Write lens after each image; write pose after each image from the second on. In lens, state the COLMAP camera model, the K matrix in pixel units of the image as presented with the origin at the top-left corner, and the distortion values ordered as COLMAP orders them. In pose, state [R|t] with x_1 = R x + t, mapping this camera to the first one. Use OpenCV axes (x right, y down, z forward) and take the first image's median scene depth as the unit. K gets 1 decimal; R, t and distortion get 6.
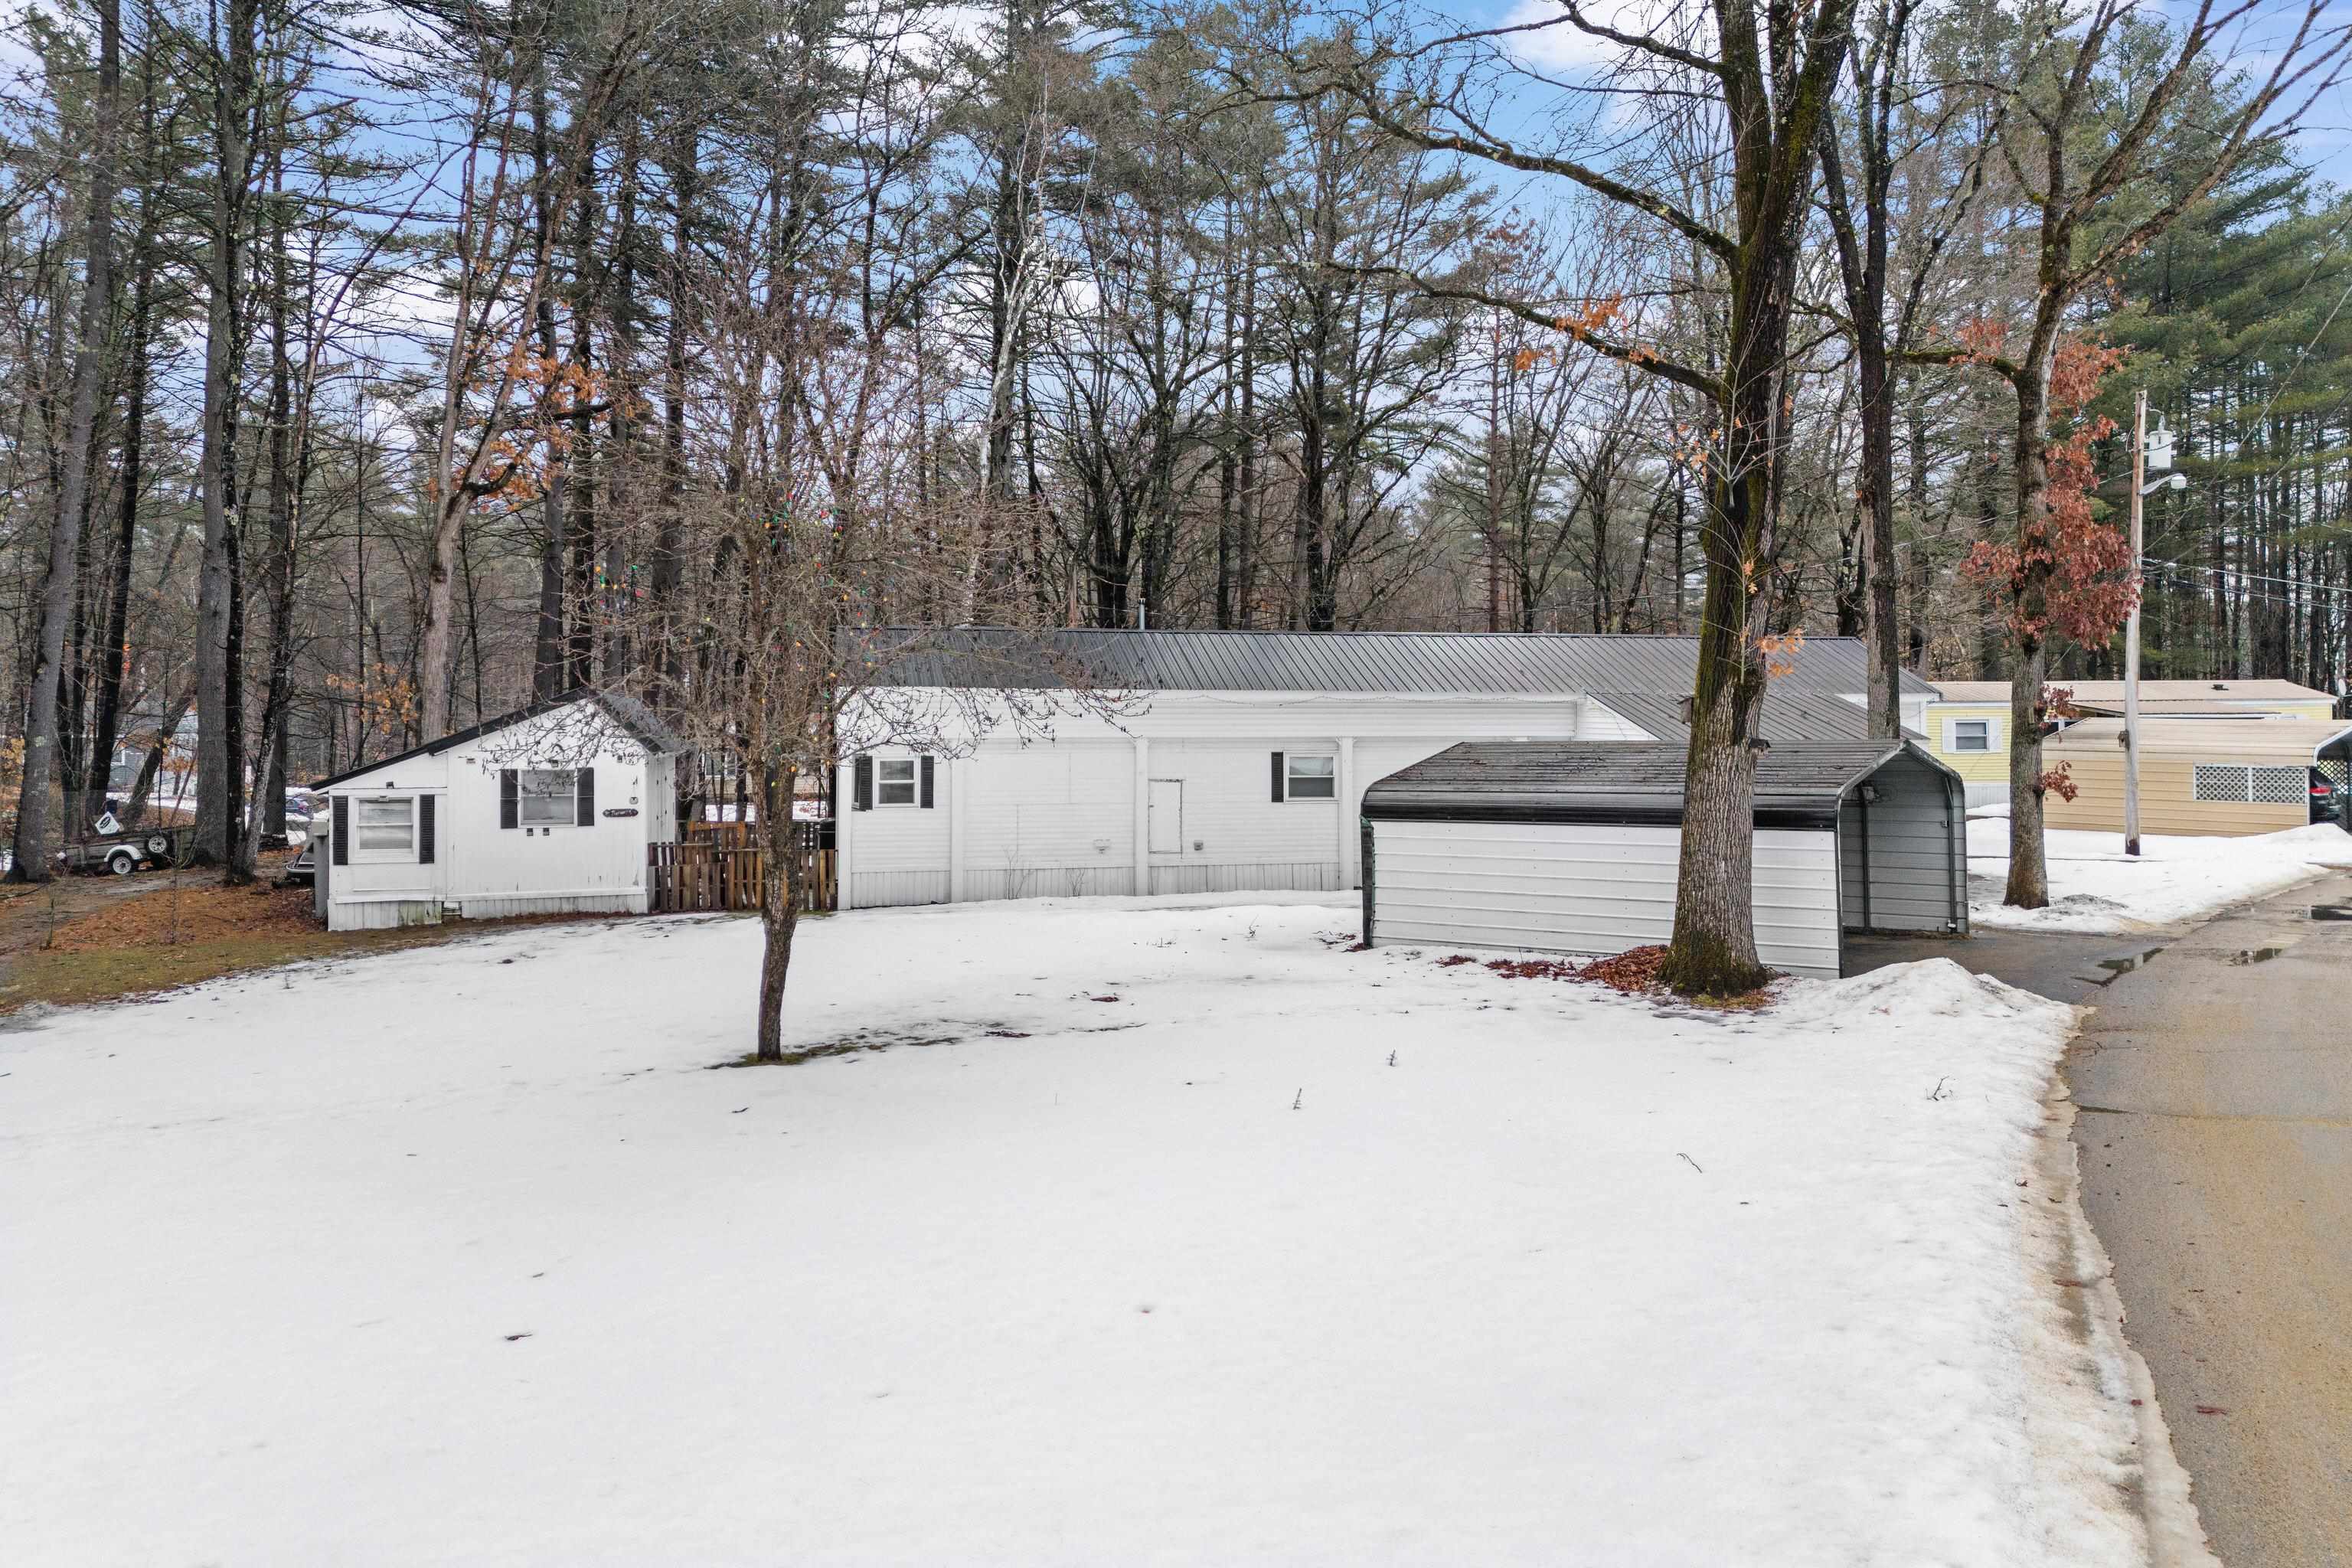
lens RADIAL K [[1736.0, 0, 1180.6], [0, 1736.0, 783.9], [0, 0, 1]] dist [0.071000, -0.059134]
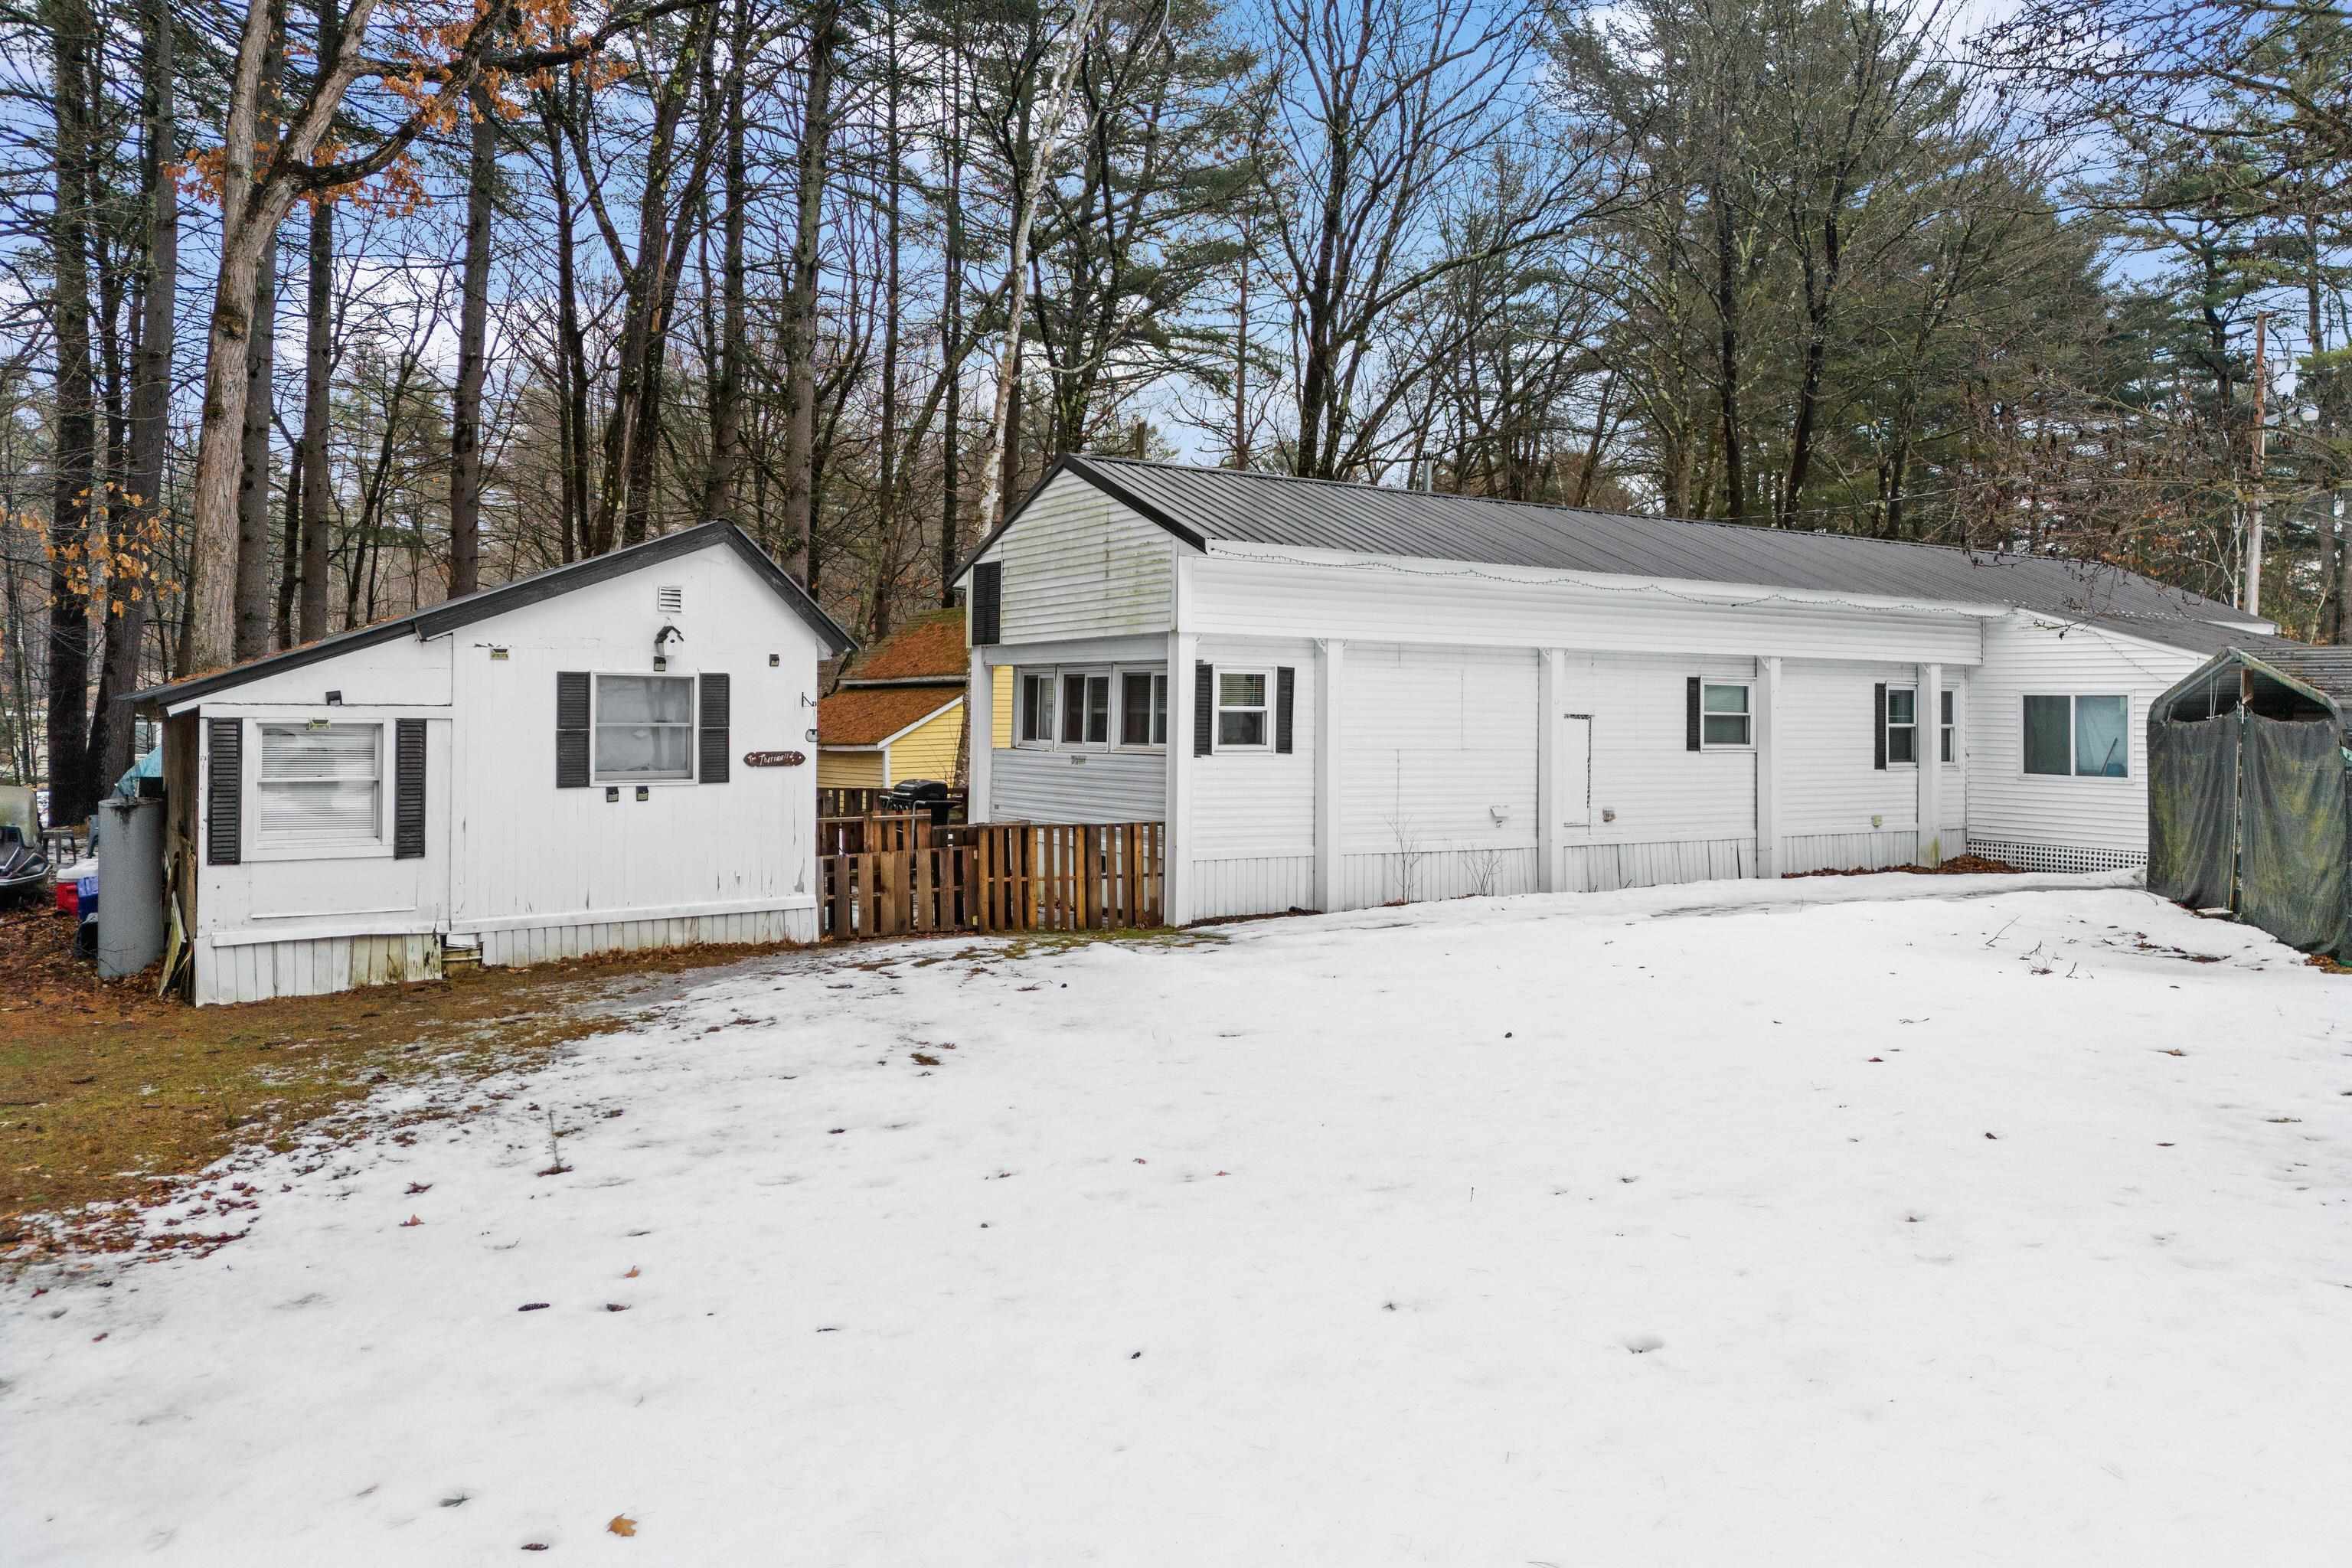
lens RADIAL K [[1736.0, 0, 1170.2], [0, 1736.0, 774.3], [0, 0, 1]] dist [0.071000, -0.059134]
pose [[0.935354, 0.000157, 0.353712, -0.397092], [0.001274, 0.999992, -0.003814, 0.023452], [-0.353710, 0.004018, 0.935347, 0.454894]]
